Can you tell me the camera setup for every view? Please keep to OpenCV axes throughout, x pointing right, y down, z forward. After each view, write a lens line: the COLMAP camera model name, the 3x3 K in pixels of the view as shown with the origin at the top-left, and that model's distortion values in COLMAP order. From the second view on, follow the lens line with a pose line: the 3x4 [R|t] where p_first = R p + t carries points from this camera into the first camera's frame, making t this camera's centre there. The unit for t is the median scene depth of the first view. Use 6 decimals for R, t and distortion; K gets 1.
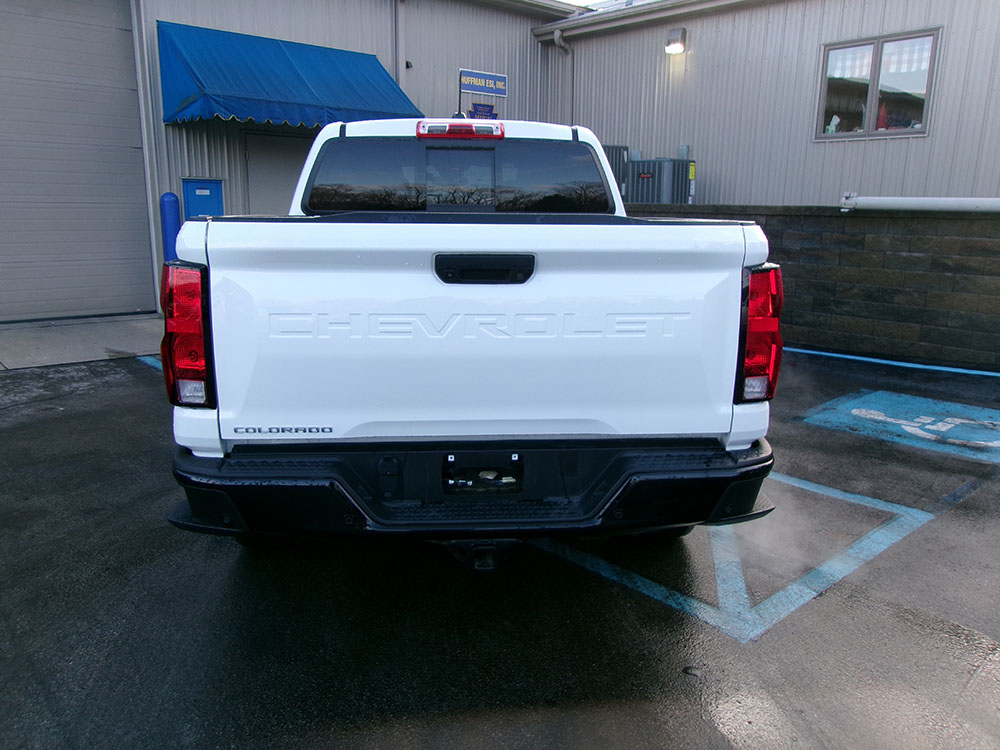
lens RADIAL K [[777.9, 0, 495.0], [0, 777.9, 370.1], [0, 0, 1]] dist [-0.027025, 0.047512]
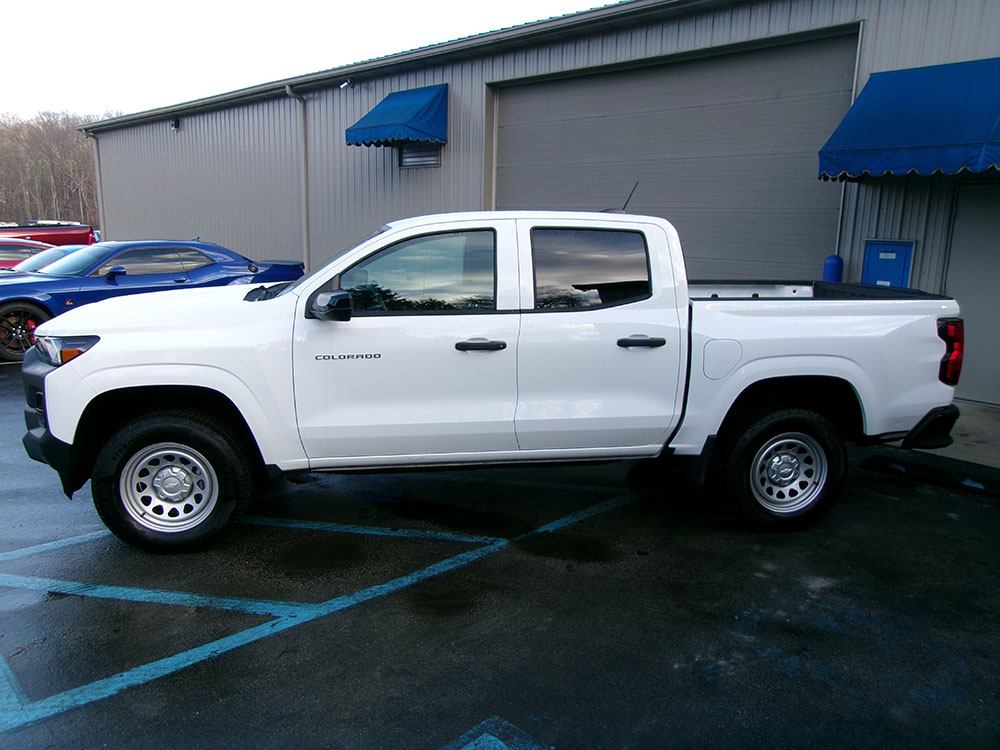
lens RADIAL K [[777.9, 0, 497.3], [0, 777.9, 382.4], [0, 0, 1]] dist [-0.027025, 0.047512]
pose [[0.032789, 0.185999, -0.982003, 0.548661], [-0.228845, 0.957826, 0.173778, -0.157509], [0.972911, 0.219028, 0.073971, 0.588945]]
